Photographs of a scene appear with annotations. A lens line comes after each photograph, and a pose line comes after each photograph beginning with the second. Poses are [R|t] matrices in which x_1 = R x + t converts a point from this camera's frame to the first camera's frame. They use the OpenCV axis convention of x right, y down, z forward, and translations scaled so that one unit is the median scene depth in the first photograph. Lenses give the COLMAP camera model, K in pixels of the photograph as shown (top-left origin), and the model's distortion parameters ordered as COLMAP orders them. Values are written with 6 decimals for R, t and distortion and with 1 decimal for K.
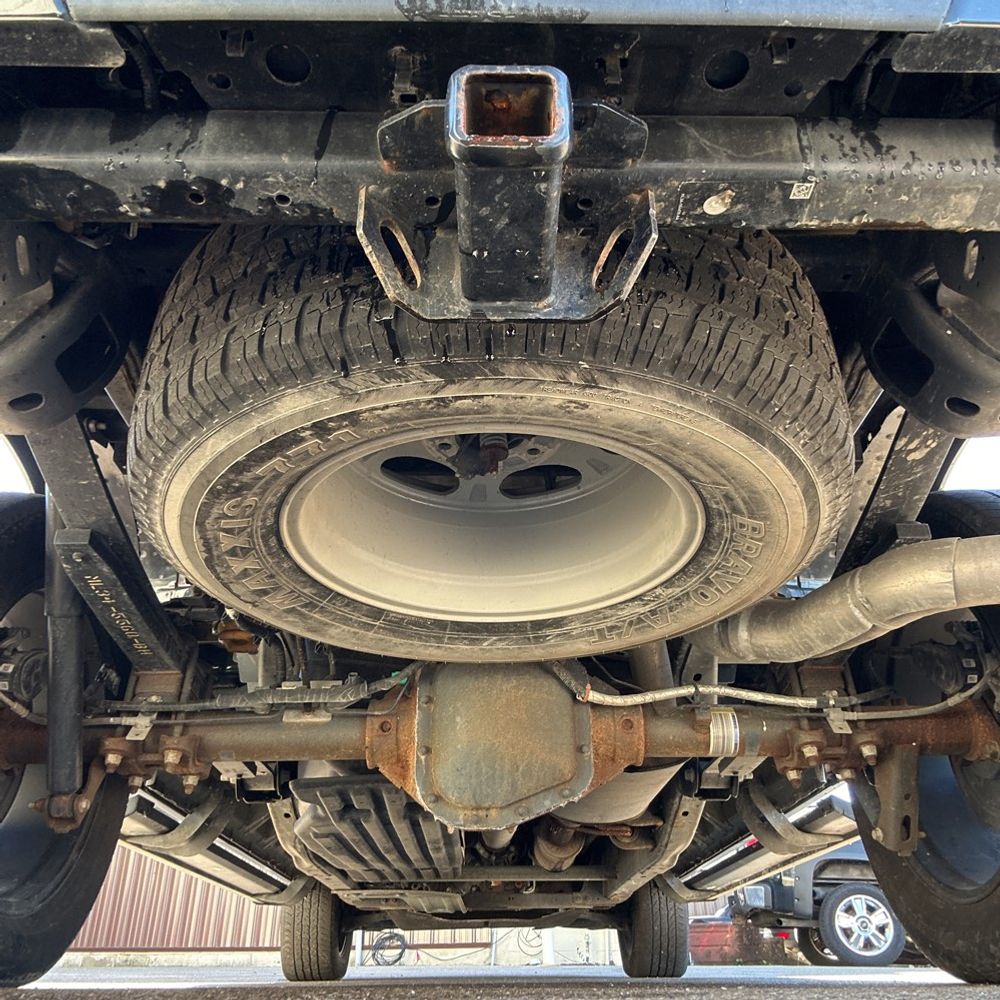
lens RADIAL K [[924.0, 0, 503.6], [0, 924.0, 486.6], [0, 0, 1]] dist [0.122685, -0.184892]
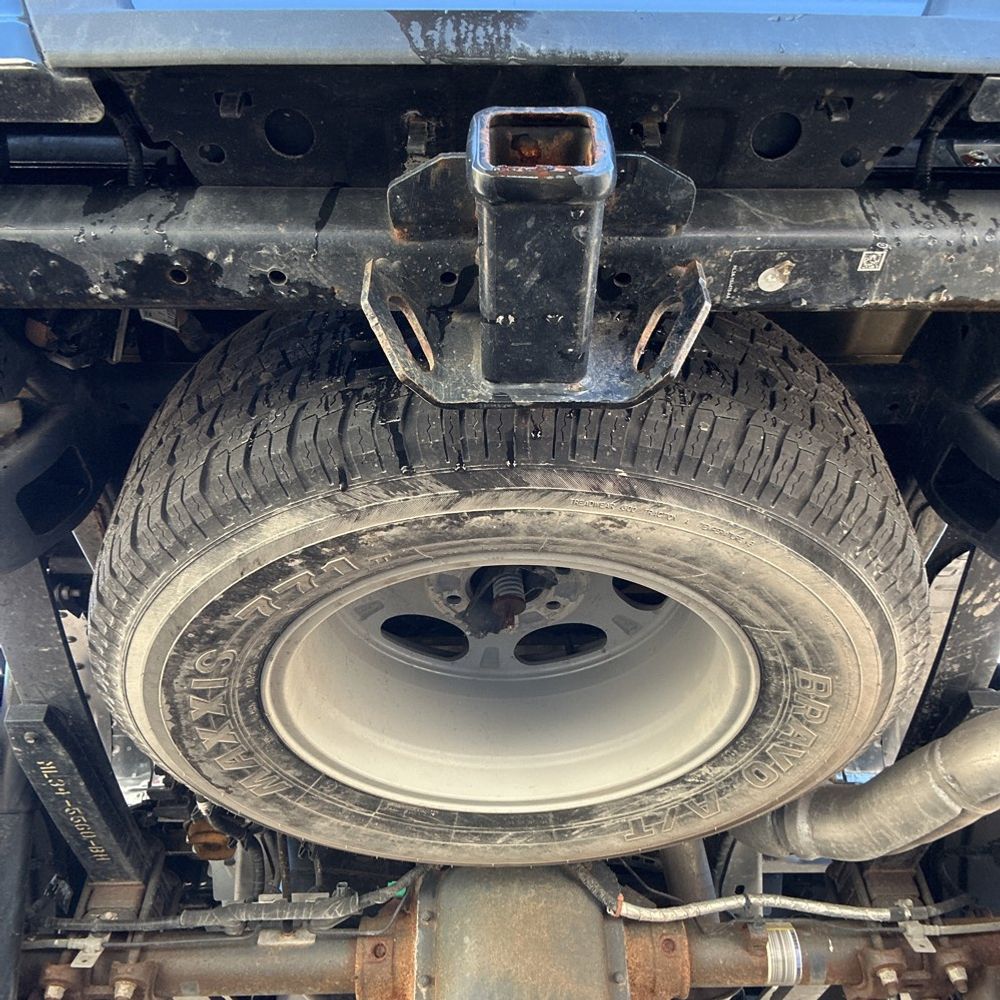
lens RADIAL K [[924.0, 0, 503.6], [0, 924.0, 486.6], [0, 0, 1]] dist [0.122685, -0.184892]
pose [[0.999966, -0.008213, -0.000141, -0.020429], [0.007990, 0.976531, -0.215229, 0.058963], [0.001905, 0.215220, 0.976564, 0.150469]]
